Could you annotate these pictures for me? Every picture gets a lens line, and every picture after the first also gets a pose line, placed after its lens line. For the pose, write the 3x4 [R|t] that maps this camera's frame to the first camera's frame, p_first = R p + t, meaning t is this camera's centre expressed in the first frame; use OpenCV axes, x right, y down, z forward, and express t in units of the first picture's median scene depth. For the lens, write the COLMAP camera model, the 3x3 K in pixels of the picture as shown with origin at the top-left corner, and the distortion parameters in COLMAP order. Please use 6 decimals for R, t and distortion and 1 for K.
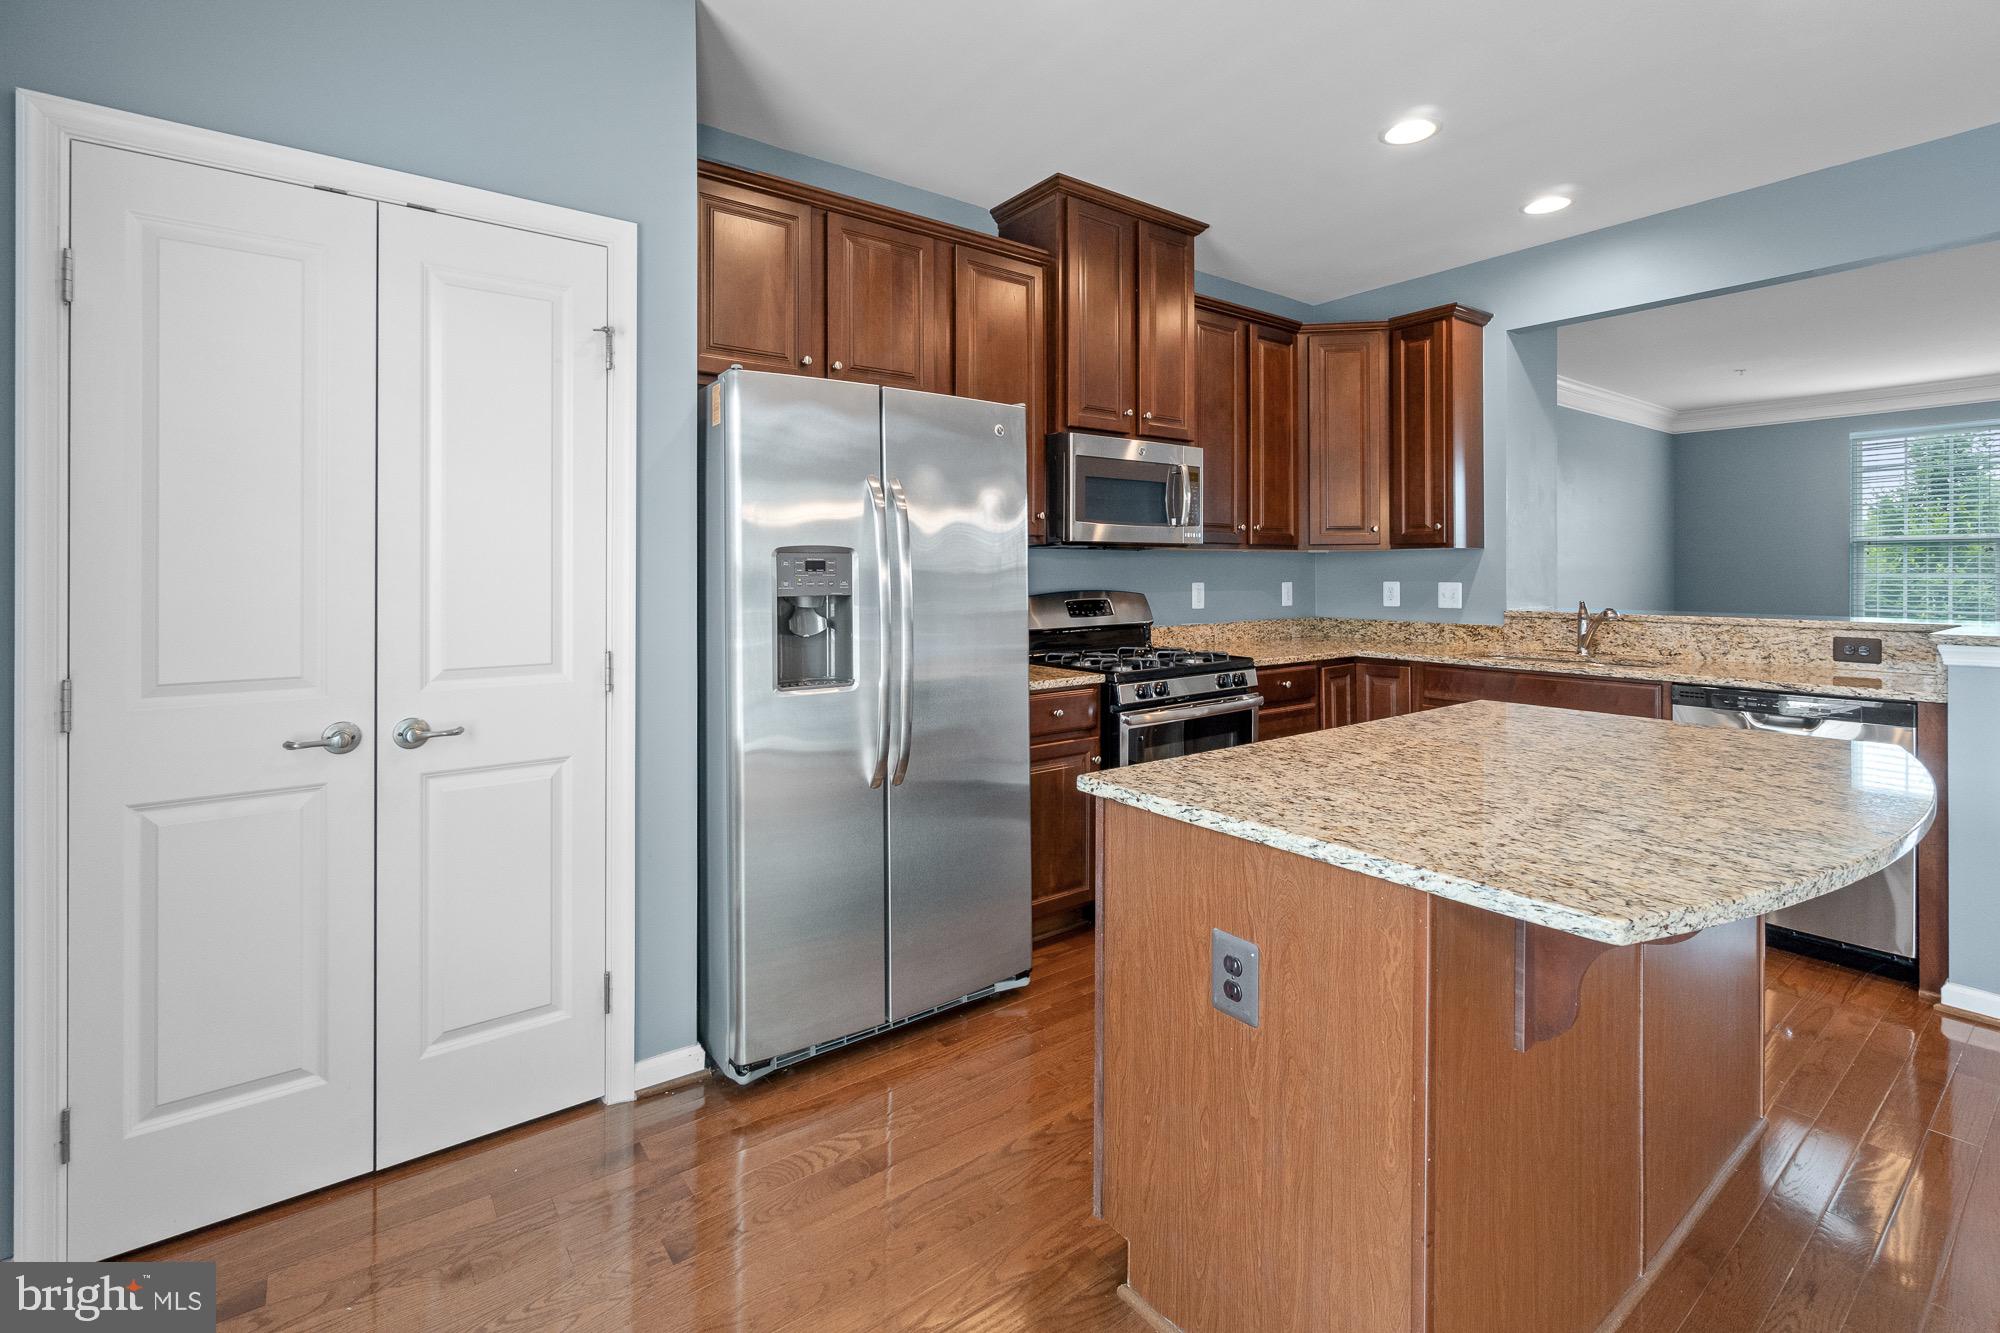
lens RADIAL K [[896.1, 0, 1004.9], [0, 896.1, 571.2], [0, 0, 1]] dist [-0.004329, 0.000123]
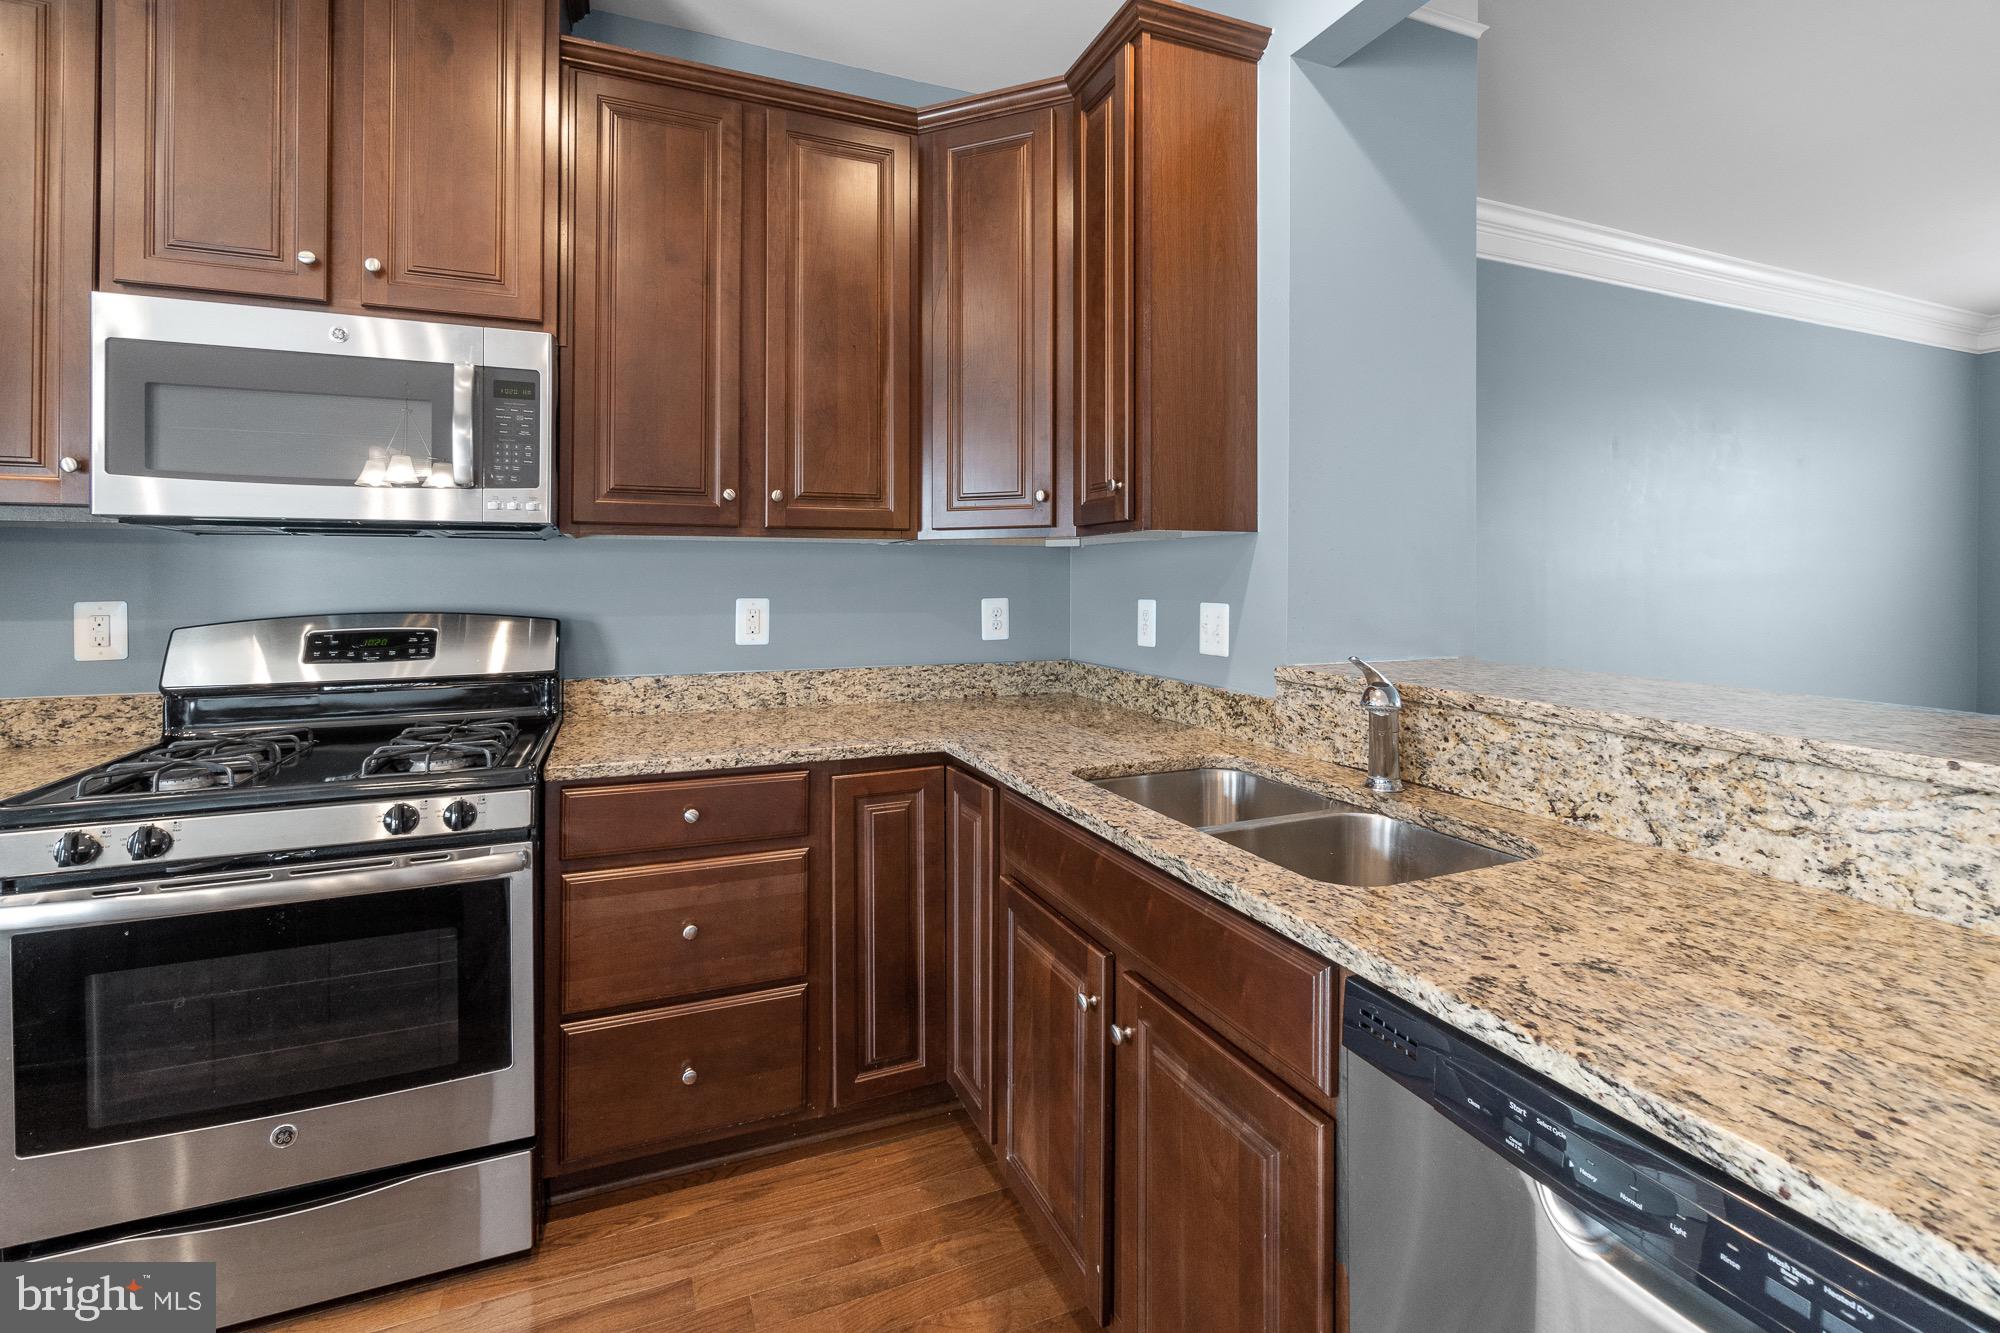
lens RADIAL K [[896.1, 0, 1004.9], [0, 896.1, 571.2], [0, 0, 1]] dist [-0.004329, 0.000123]
pose [[0.968019, 0.002363, -0.250866, 0.679860], [-0.003959, 0.999975, -0.005859, -0.001736], [0.250846, 0.006665, 0.968004, 0.660674]]
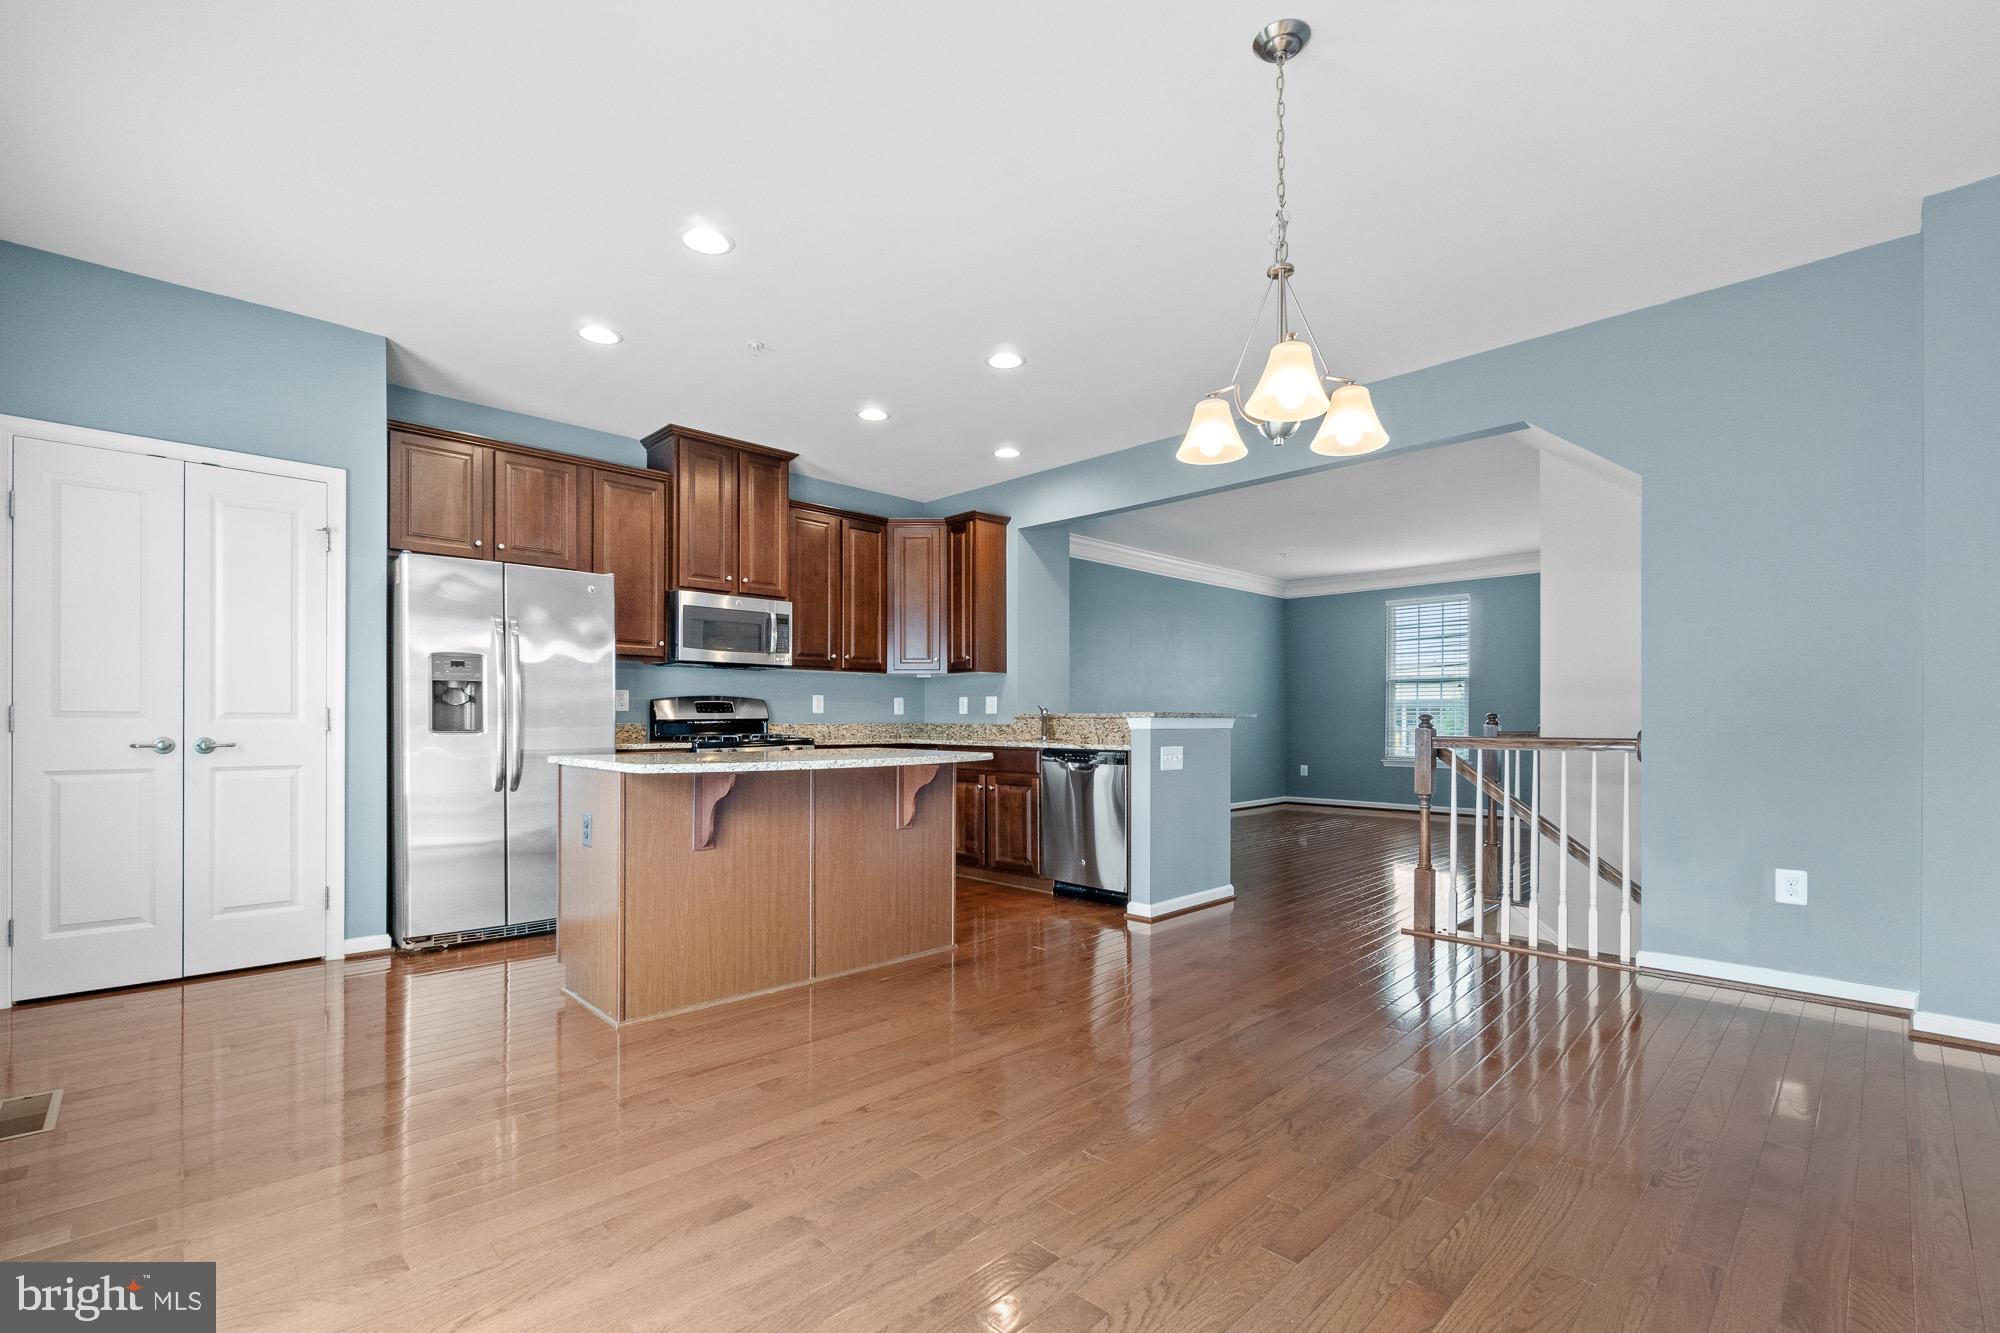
lens RADIAL K [[887.1, 0, 1005.9], [0, 887.1, 726.0], [0, 0, 1]] dist [-0.001684, -0.000087]
pose [[0.991585, 0.004109, 0.129390, 0.441999], [-0.005028, 0.999964, 0.006778, 0.068795], [-0.129358, -0.007371, 0.991571, -0.614258]]
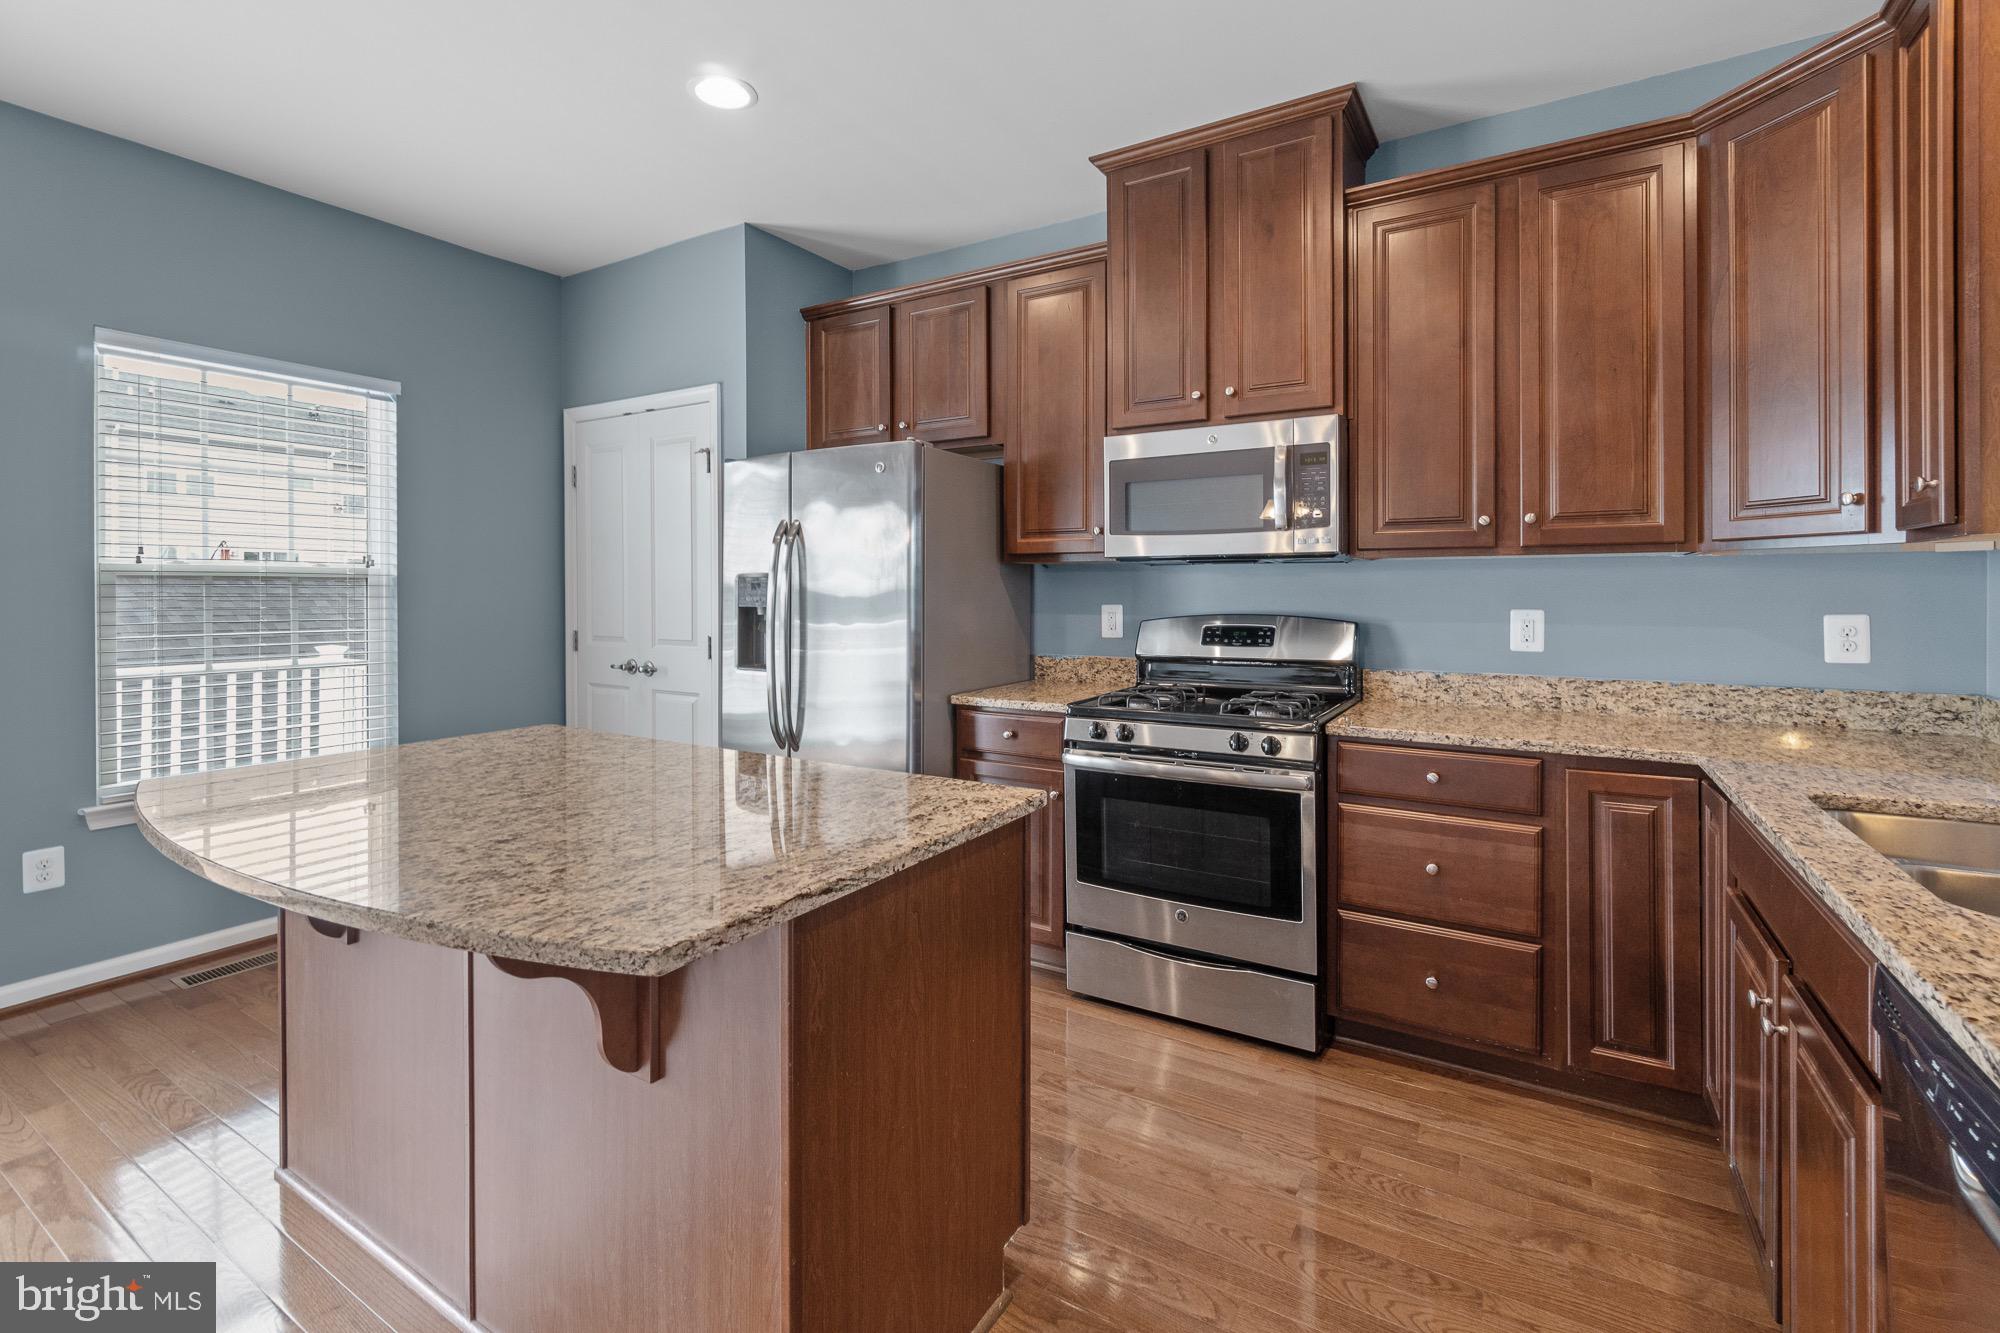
lens RADIAL K [[892.8, 0, 994.1], [0, 892.8, 589.8], [0, 0, 1]] dist [-0.003649, -0.000207]
pose [[0.359541, 0.003106, -0.933124, 0.880565], [-0.000270, 0.999995, 0.003225, -0.003470], [0.933129, -0.000908, 0.359540, 0.575805]]
